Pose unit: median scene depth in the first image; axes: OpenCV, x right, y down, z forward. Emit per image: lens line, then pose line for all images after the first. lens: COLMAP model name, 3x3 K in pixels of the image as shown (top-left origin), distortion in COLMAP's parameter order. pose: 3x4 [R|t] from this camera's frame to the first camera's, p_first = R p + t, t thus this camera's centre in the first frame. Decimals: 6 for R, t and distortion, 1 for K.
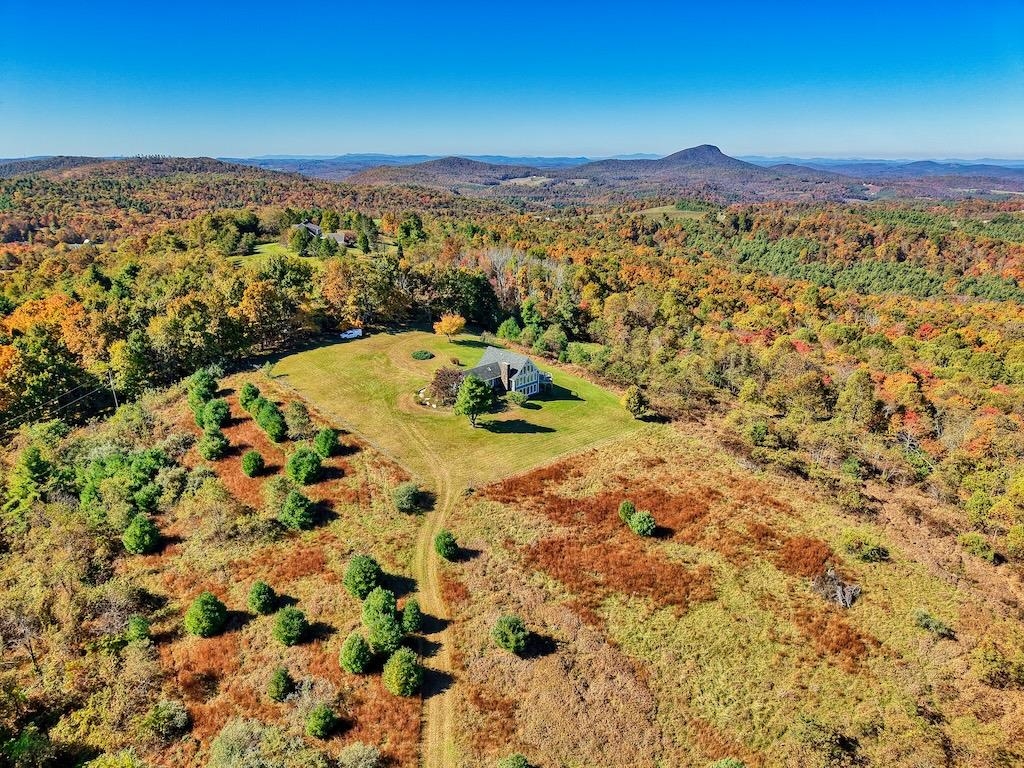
lens RADIAL K [[692.2, 0, 506.7], [0, 692.2, 398.2], [0, 0, 1]] dist [-0.001058, -0.000060]
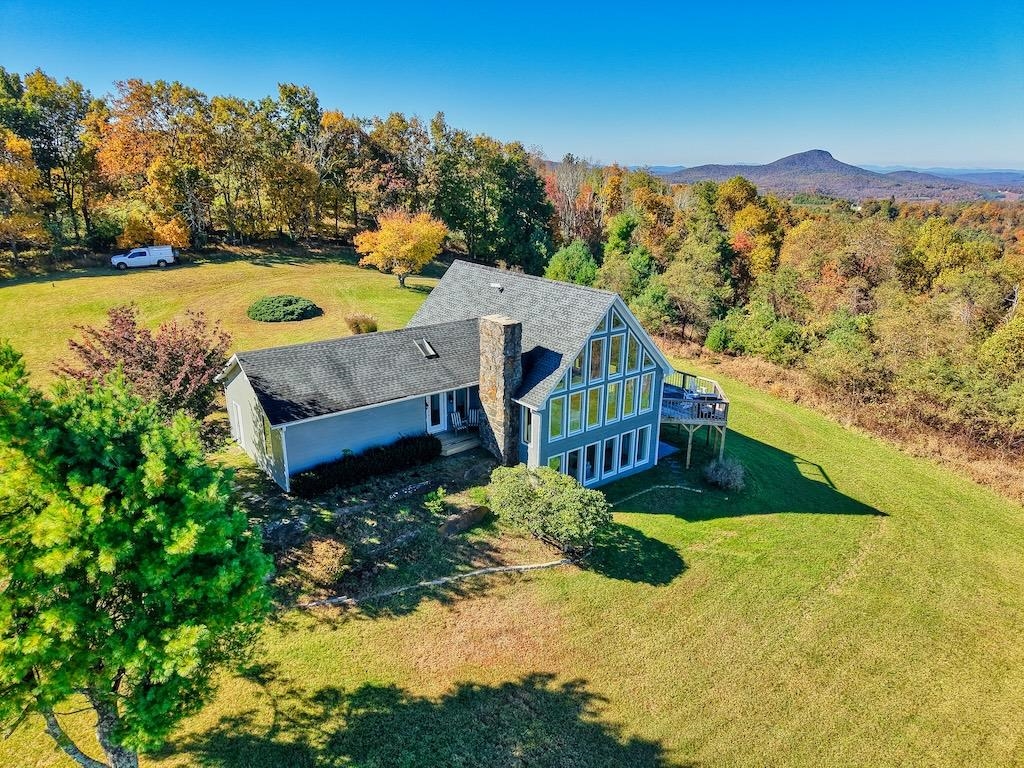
lens RADIAL K [[692.2, 0, 506.7], [0, 692.2, 398.2], [0, 0, 1]] dist [-0.001058, -0.000060]
pose [[0.991550, 0.043494, -0.122218, 0.020436], [-0.045057, 0.998934, -0.010054, -0.021254], [0.121651, 0.015476, 0.992452, 0.653344]]
